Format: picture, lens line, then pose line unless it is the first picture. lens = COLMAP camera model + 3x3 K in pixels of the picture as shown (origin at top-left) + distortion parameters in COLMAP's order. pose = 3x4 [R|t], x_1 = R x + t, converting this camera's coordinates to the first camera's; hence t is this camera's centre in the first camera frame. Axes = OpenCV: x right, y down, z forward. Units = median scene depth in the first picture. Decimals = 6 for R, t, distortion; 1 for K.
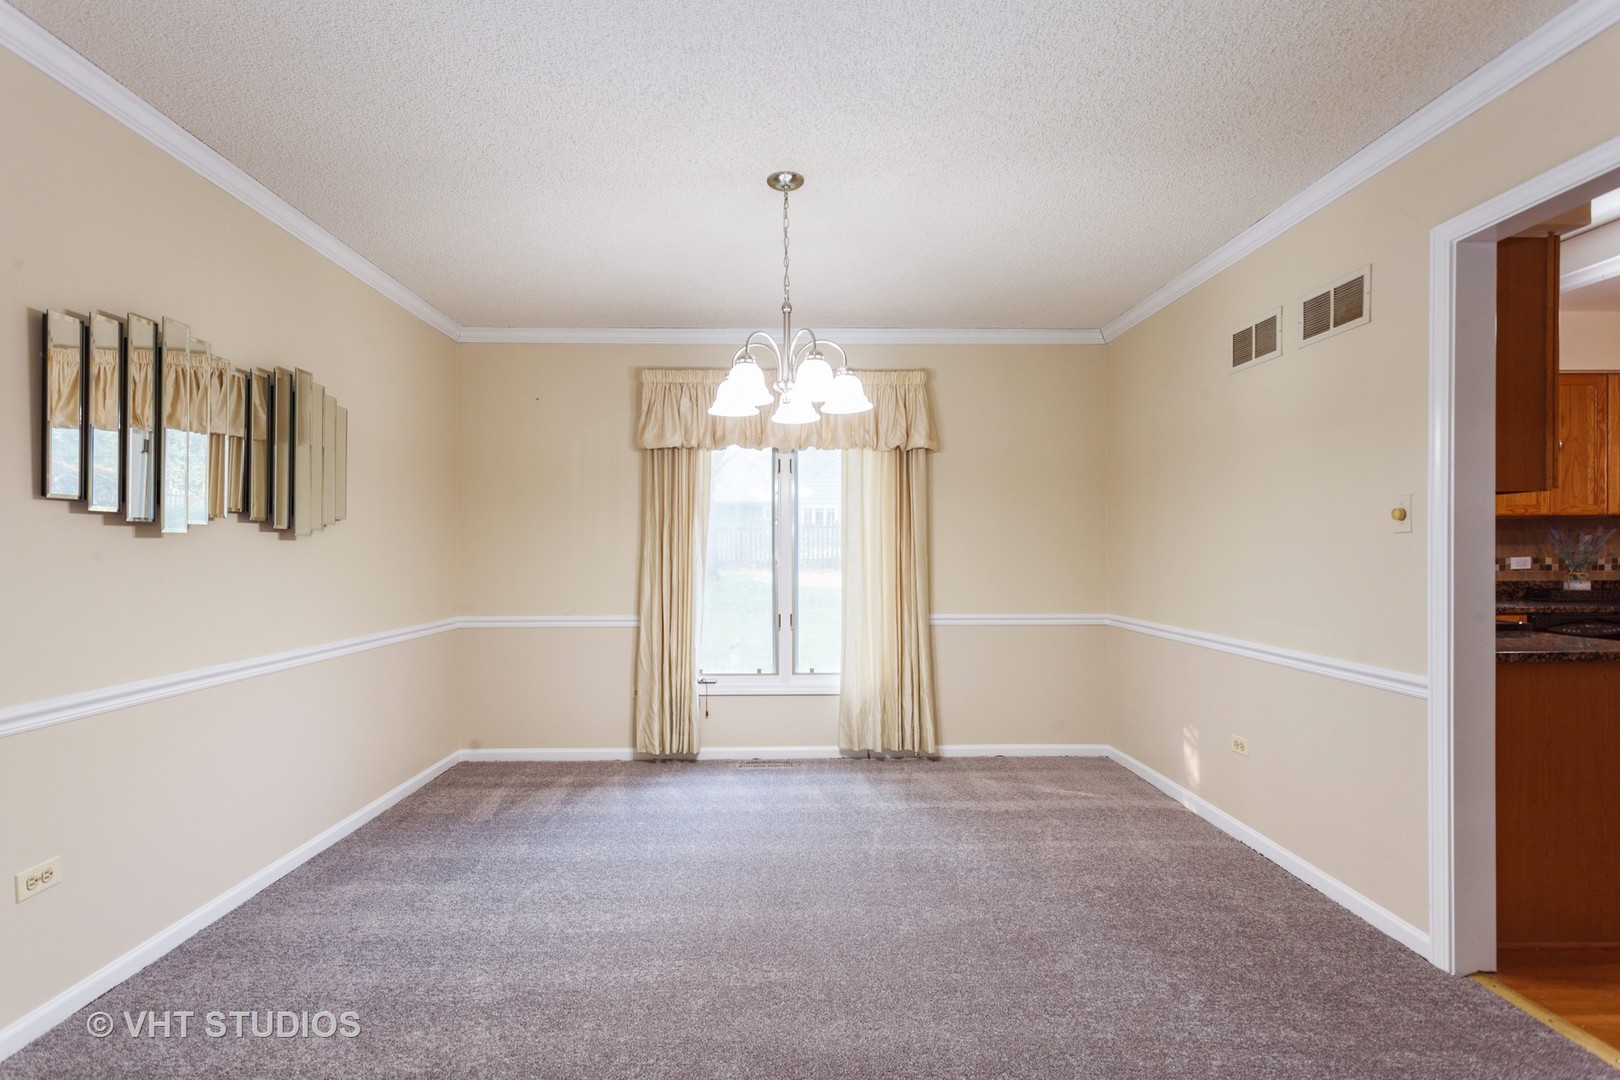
lens RADIAL K [[781.6, 0, 808.8], [0, 781.6, 539.8], [0, 0, 1]] dist [0.000101, 0.000107]
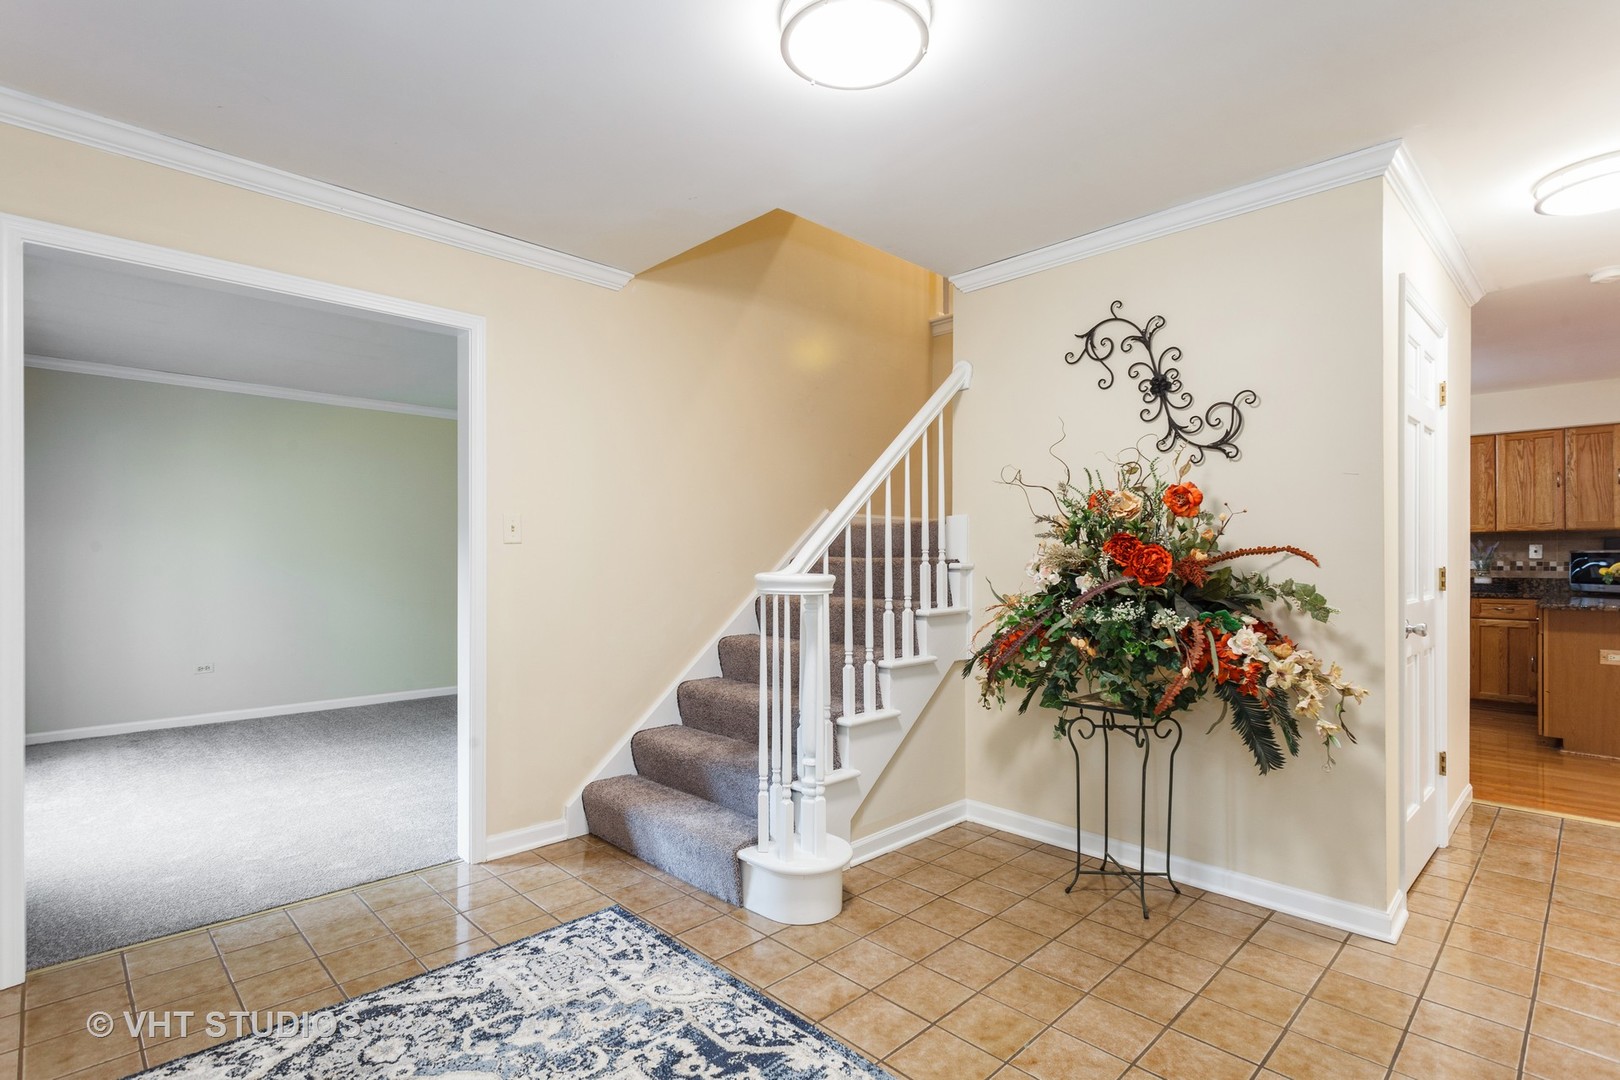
lens RADIAL K [[781.6, 0, 811.1], [0, 781.6, 550.0], [0, 0, 1]] dist [0.000101, 0.000107]
pose [[0.676806, -0.006800, -0.736130, 1.213552], [0.005602, 0.999976, -0.004087, 0.001934], [0.736140, -0.001358, 0.676828, -0.911260]]
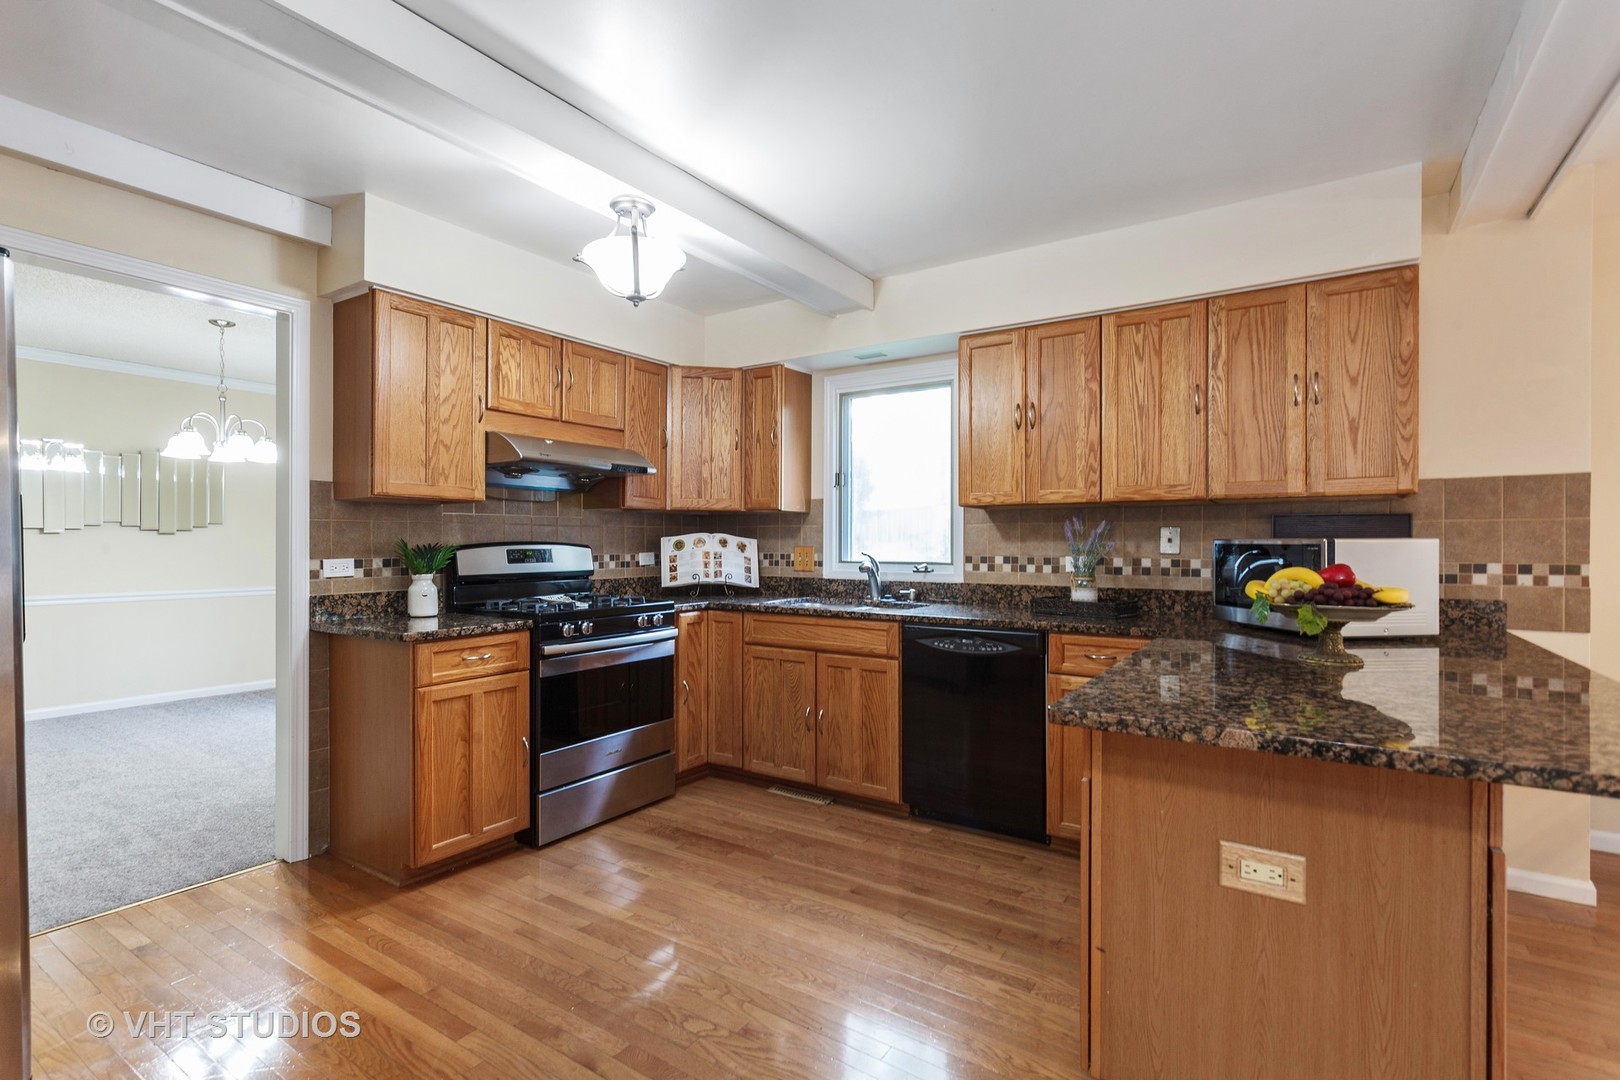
lens RADIAL K [[781.6, 0, 807.6], [0, 781.6, 536.9], [0, 0, 1]] dist [0.000101, 0.000107]
pose [[0.822875, 0.000078, -0.568223, 1.202113], [-0.001410, 0.999997, -0.001904, 0.004639], [0.568221, 0.002368, 0.822873, 0.209590]]
